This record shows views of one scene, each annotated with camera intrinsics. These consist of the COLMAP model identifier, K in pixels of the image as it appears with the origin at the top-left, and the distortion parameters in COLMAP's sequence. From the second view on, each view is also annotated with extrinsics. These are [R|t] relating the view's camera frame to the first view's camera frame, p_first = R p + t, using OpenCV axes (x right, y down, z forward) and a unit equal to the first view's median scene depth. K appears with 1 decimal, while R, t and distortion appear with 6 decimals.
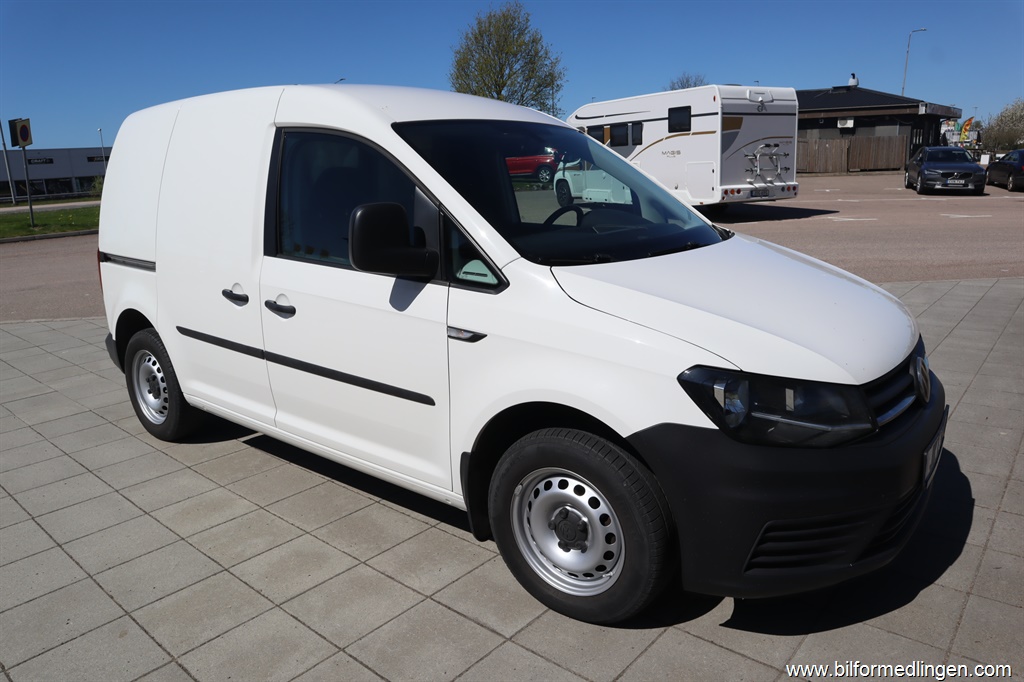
lens RADIAL K [[700.8, 0, 504.5], [0, 700.8, 343.6], [0, 0, 1]] dist [-0.089820, 0.030546]
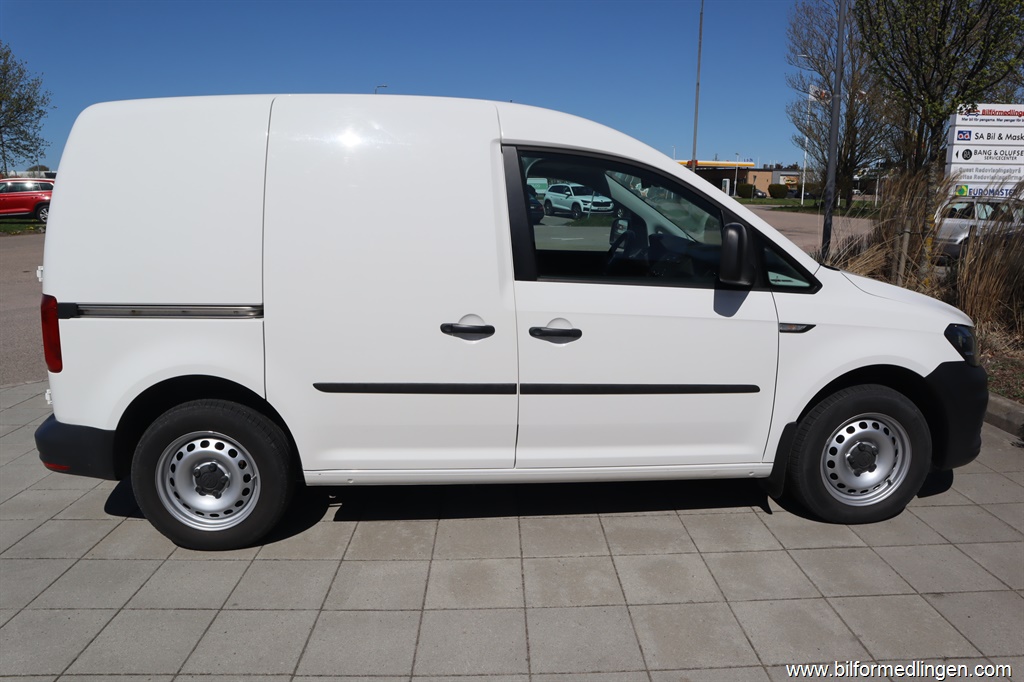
lens RADIAL K [[700.8, 0, 522.0], [0, 700.8, 344.6], [0, 0, 1]] dist [-0.089820, 0.030546]
pose [[0.743762, -0.107783, 0.659697, -1.098447], [0.143475, 0.989654, -0.000066, -0.046628], [-0.652865, 0.094699, 0.751531, 0.338054]]
